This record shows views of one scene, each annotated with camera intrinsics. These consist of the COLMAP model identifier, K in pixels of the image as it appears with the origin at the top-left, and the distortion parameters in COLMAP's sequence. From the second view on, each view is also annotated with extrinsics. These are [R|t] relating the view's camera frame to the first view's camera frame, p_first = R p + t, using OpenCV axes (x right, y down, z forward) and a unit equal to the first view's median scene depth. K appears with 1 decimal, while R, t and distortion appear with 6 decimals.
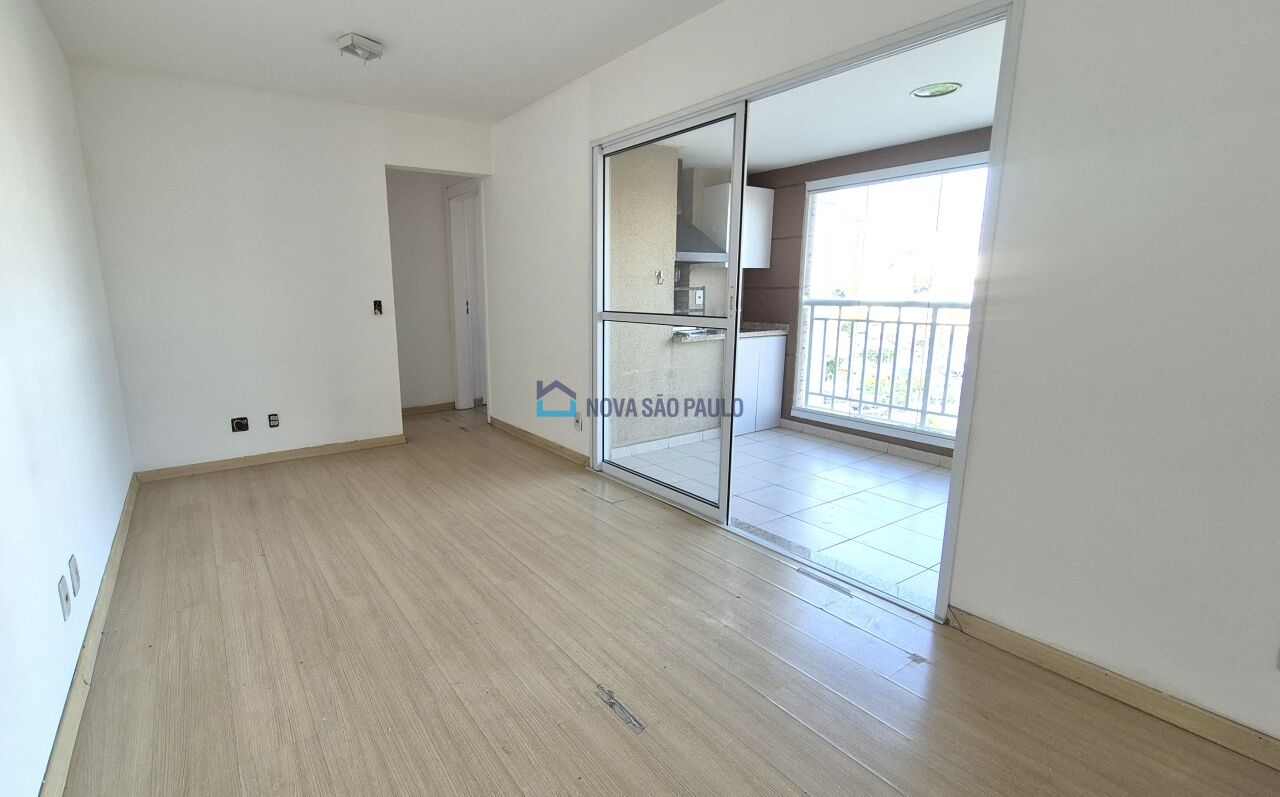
lens RADIAL K [[572.4, 0, 577.8], [0, 572.4, 396.5], [0, 0, 1]] dist [-0.000016, 0.000068]
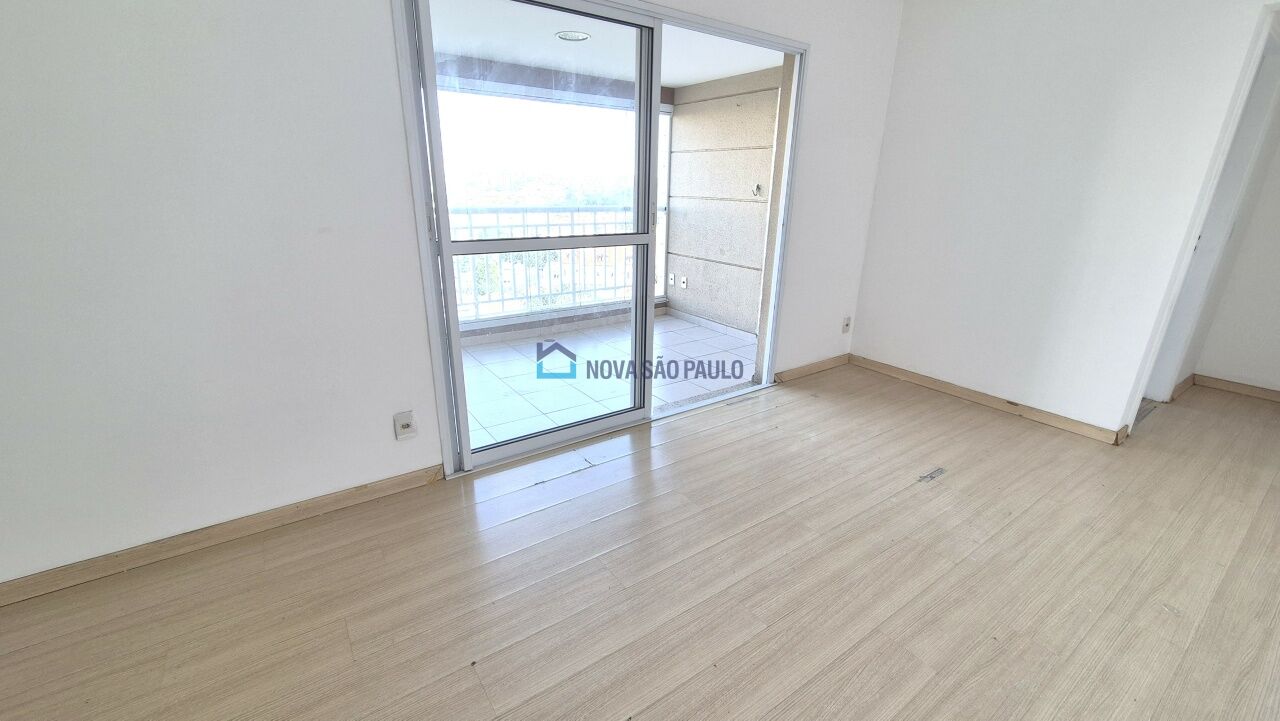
lens RADIAL K [[524.6, 0, 640.0], [0, 524.6, 360.5], [0, 0, 1]] dist [-0.007525, 0.003334]
pose [[-0.019564, -0.309111, 0.950825, -0.919388], [0.169842, 0.936157, 0.307838, -0.267941], [-0.985277, 0.167513, 0.034185, 1.289742]]
